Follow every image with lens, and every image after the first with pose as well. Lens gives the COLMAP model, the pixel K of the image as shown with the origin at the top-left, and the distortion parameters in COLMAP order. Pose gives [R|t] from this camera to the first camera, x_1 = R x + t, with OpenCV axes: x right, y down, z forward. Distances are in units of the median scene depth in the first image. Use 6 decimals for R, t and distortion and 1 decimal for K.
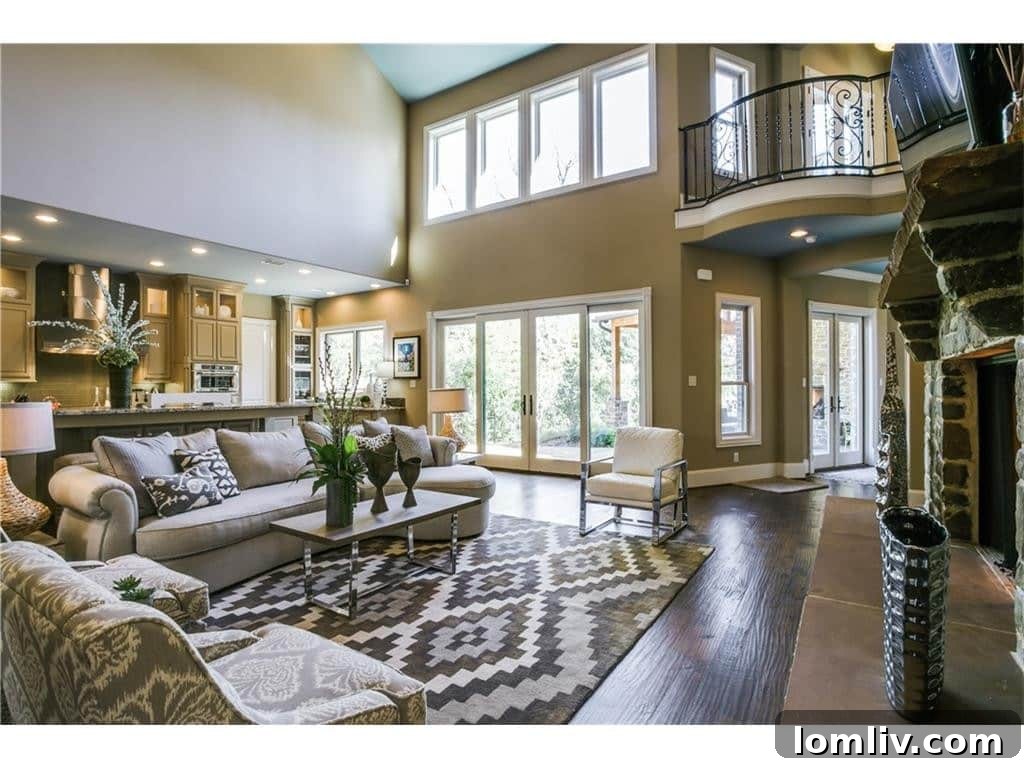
lens RADIAL K [[525.6, 0, 506.1], [0, 525.6, 386.0], [0, 0, 1]] dist [-0.014703, 0.000543]
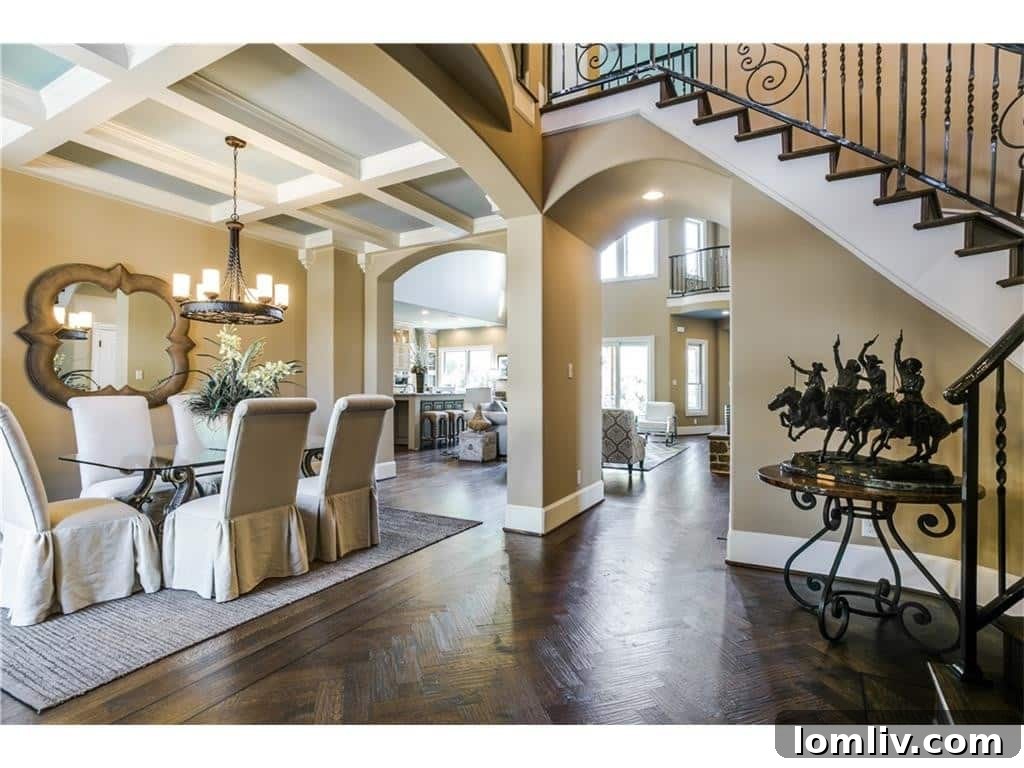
lens RADIAL K [[525.6, 0, 506.1], [0, 525.6, 386.0], [0, 0, 1]] dist [-0.014703, 0.000543]
pose [[0.996913, 0.006646, 0.078233, -0.428368], [-0.006515, 0.999977, -0.001930, 0.011400], [-0.078244, 0.001415, 0.996933, -0.916469]]
